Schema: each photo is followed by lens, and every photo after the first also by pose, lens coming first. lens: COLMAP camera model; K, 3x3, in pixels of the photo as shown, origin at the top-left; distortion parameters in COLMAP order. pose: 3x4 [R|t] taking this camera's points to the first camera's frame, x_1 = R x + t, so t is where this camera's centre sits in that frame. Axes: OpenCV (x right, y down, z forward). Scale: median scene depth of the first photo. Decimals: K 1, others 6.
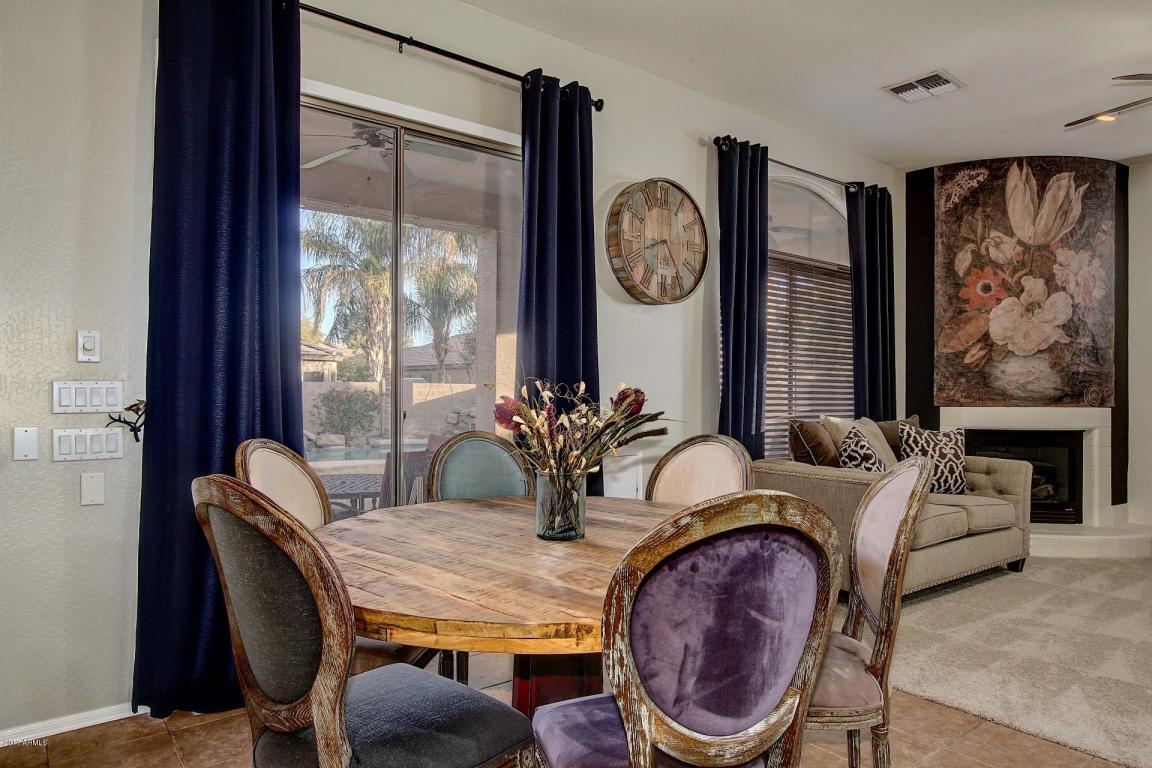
lens RADIAL K [[726.9, 0, 583.2], [0, 726.9, 397.0], [0, 0, 1]] dist [-0.023839, 0.011906]
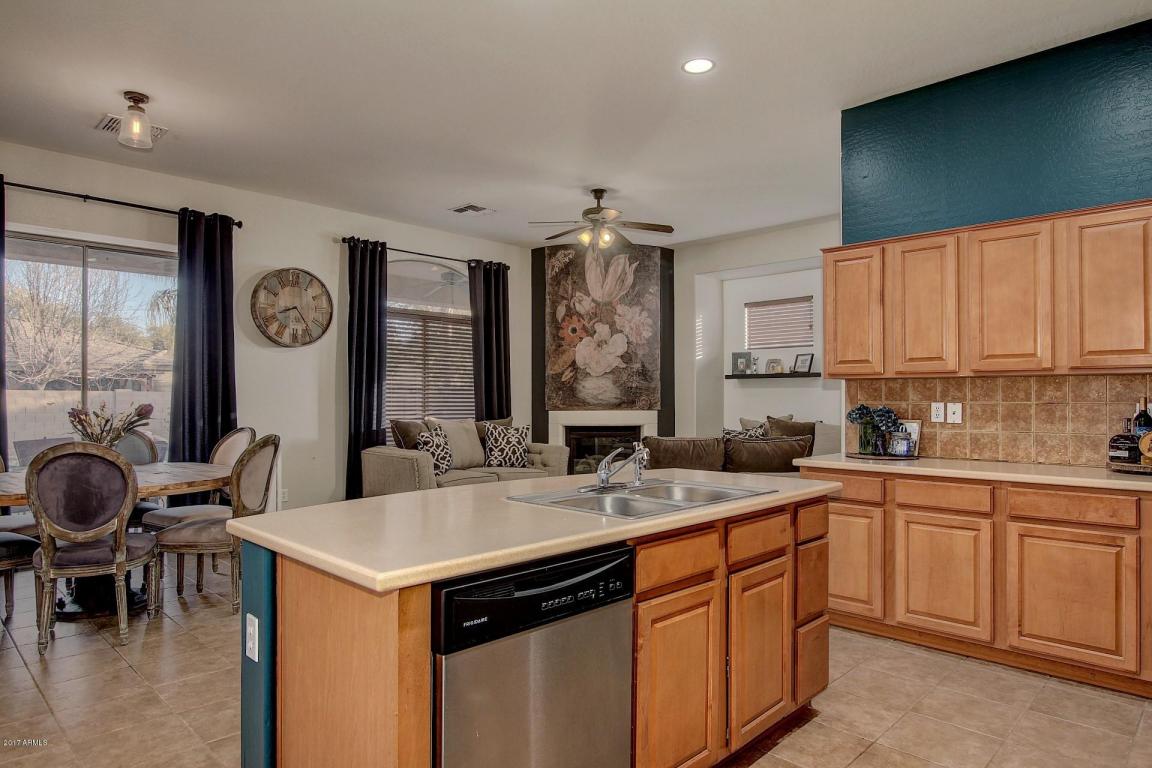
lens RADIAL K [[698.8, 0, 585.6], [0, 698.8, 391.7], [0, 0, 1]] dist [-0.019982, 0.008382]
pose [[0.991872, -0.004146, 0.127172, 0.406278], [0.006035, 0.999877, -0.014472, -0.004161], [-0.127097, 0.015122, 0.991775, -0.431011]]
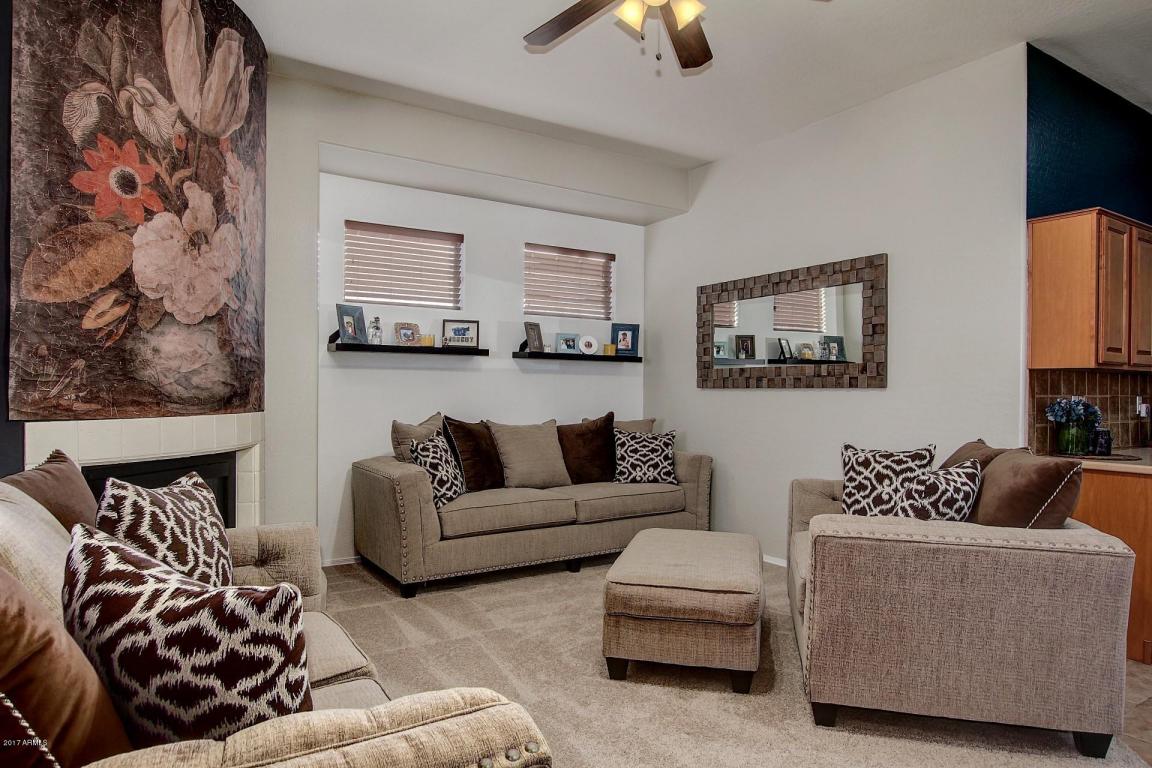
lens RADIAL K [[698.8, 0, 575.4], [0, 698.8, 391.0], [0, 0, 1]] dist [-0.019982, 0.008382]
pose [[0.103189, -0.006146, 0.994643, 0.109810], [-0.002652, 0.999976, 0.006454, -0.009670], [-0.994658, -0.003304, 0.103170, 0.649232]]
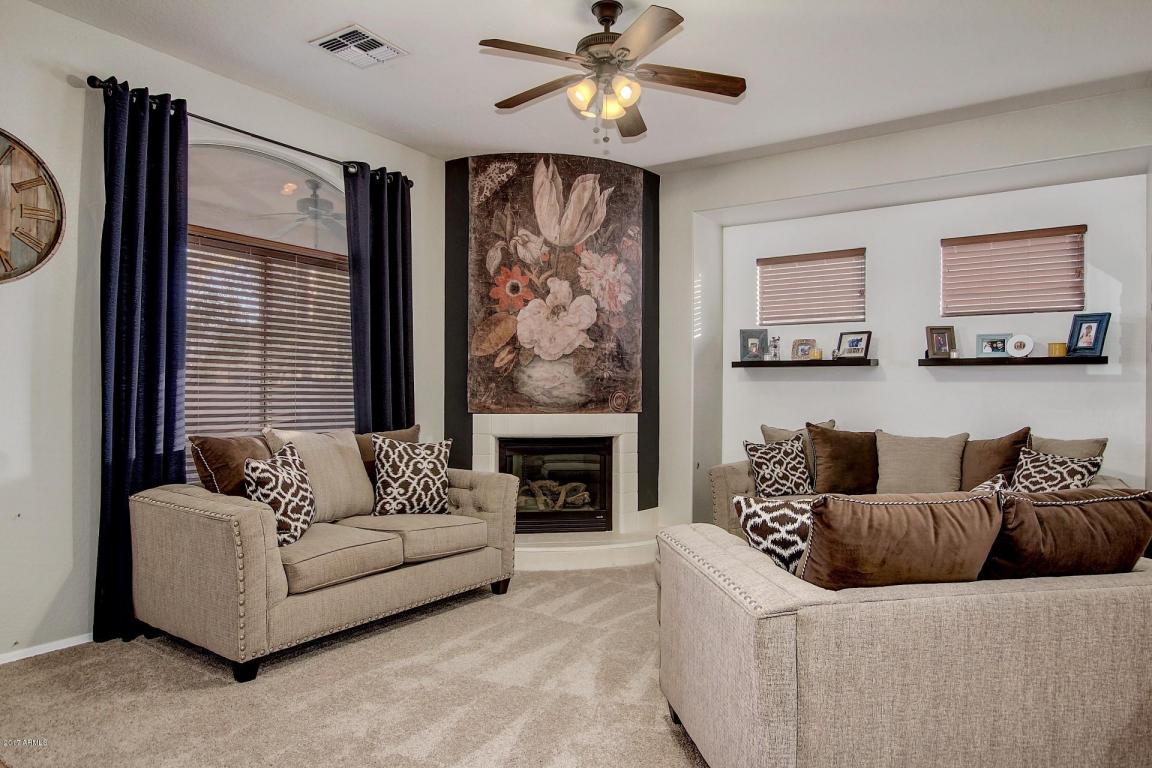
lens RADIAL K [[698.8, 0, 585.0], [0, 698.8, 393.5], [0, 0, 1]] dist [-0.019982, 0.008382]
pose [[0.951891, -0.000142, 0.306438, 0.371422], [0.000197, 1.000000, -0.000147, -0.012700], [-0.306438, 0.000200, 0.951891, 0.099364]]
